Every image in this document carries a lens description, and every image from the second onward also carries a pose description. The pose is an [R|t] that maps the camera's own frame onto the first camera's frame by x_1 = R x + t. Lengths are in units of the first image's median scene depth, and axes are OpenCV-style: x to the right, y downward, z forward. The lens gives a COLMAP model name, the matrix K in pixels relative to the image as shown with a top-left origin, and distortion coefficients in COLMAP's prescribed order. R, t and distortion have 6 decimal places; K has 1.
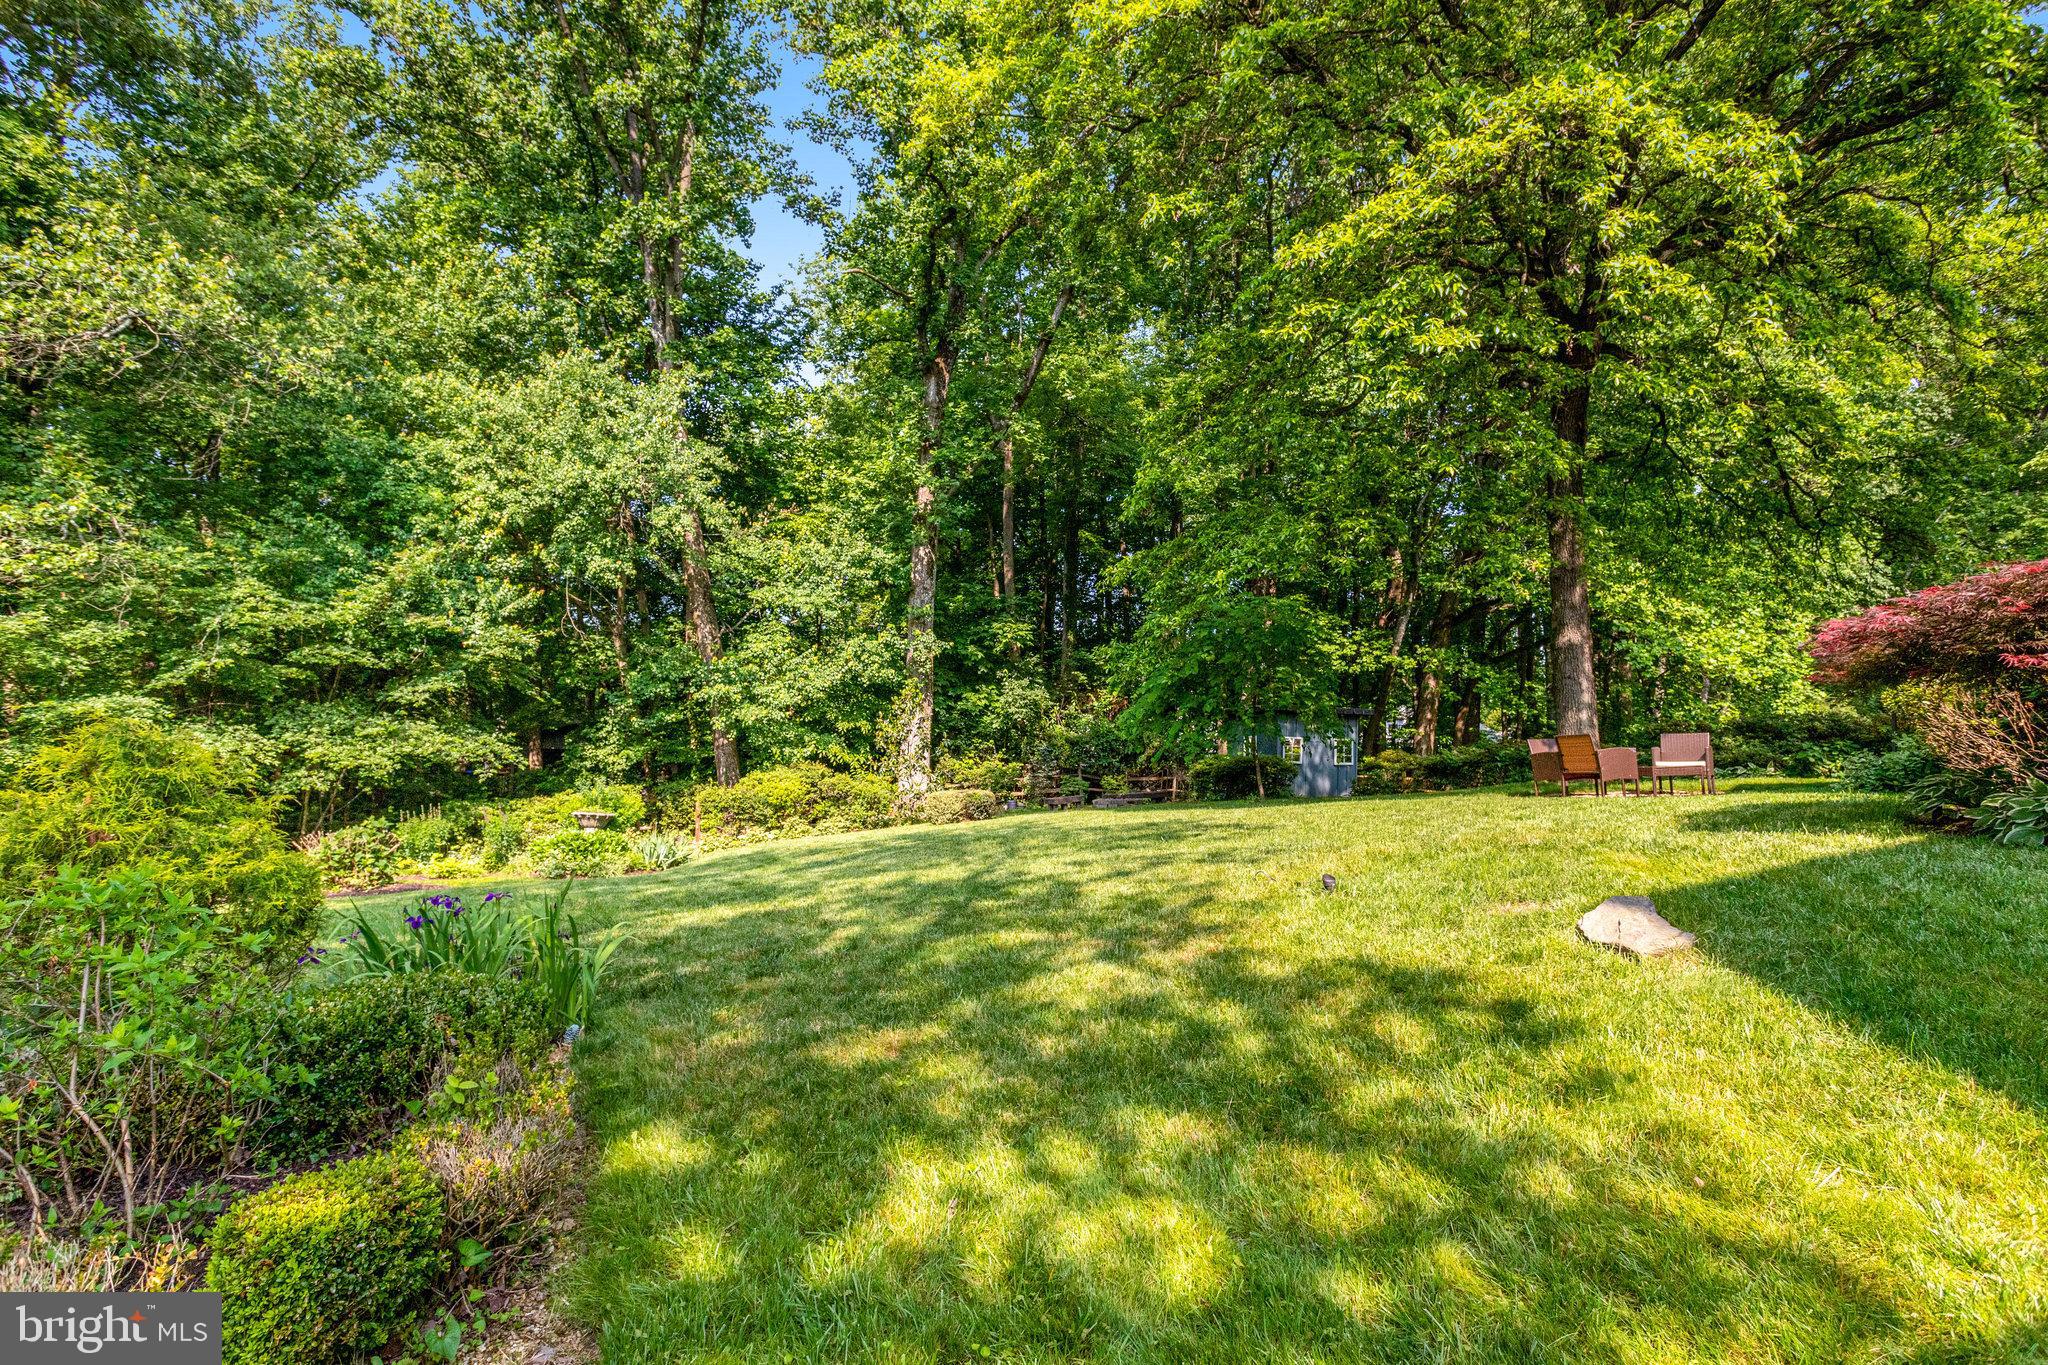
lens RADIAL K [[1007.9, 0, 971.5], [0, 1007.9, 701.7], [0, 0, 1]] dist [-0.002643, 0.006861]
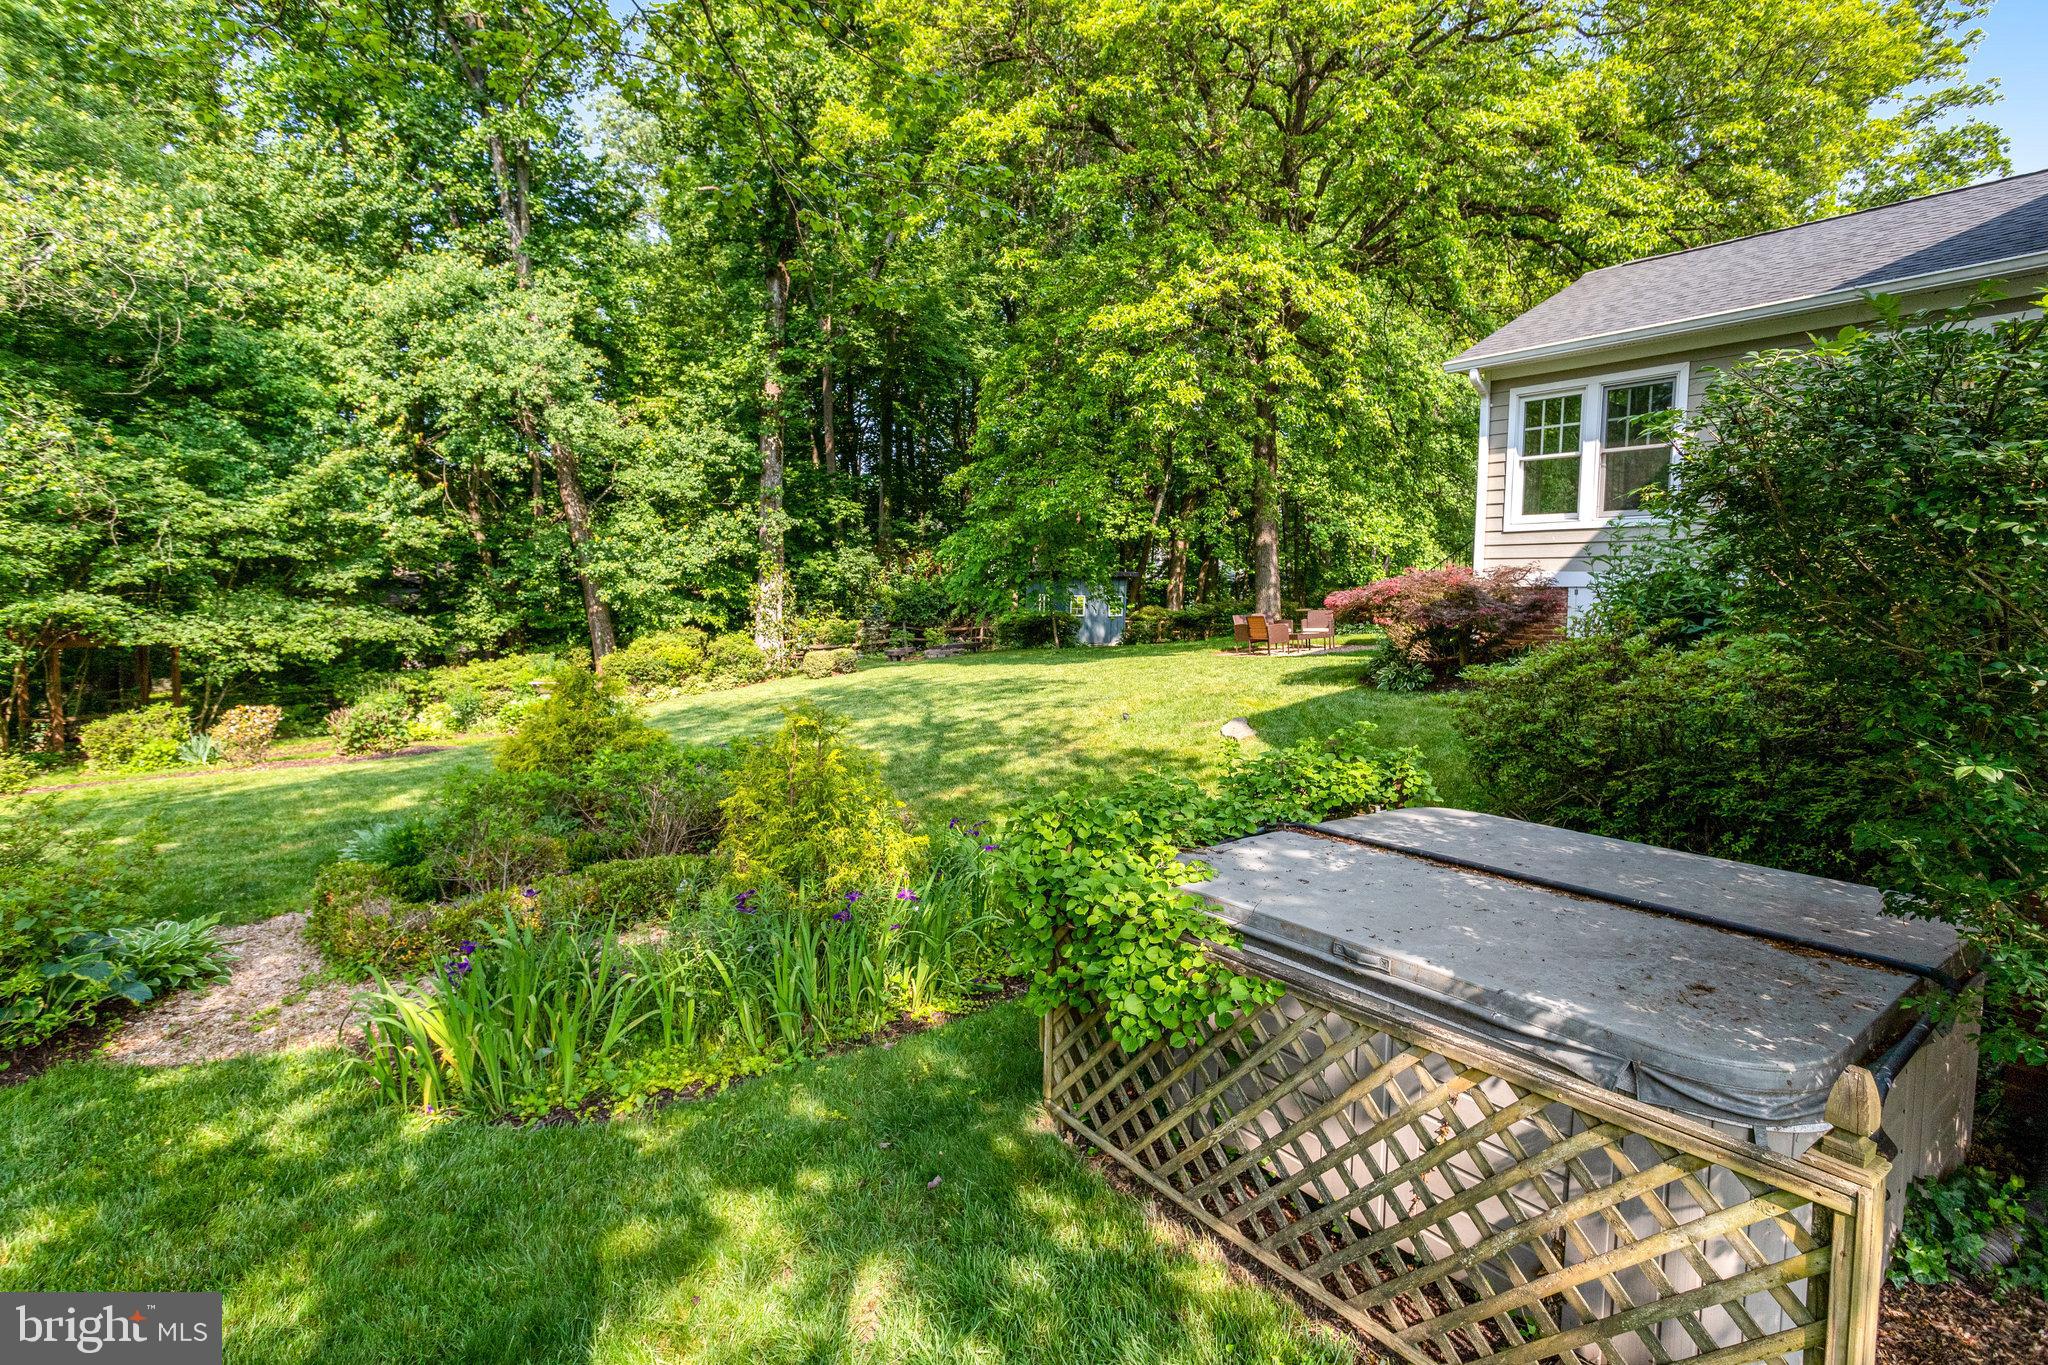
lens RADIAL K [[1007.9, 0, 1028.3], [0, 1007.9, 680.6], [0, 0, 1]] dist [-0.002643, 0.006861]
pose [[0.962045, -0.038337, 0.270184, -0.094695], [-0.001064, 0.989549, 0.144196, -0.046112], [-0.272888, -0.139010, 0.951950, -0.219969]]
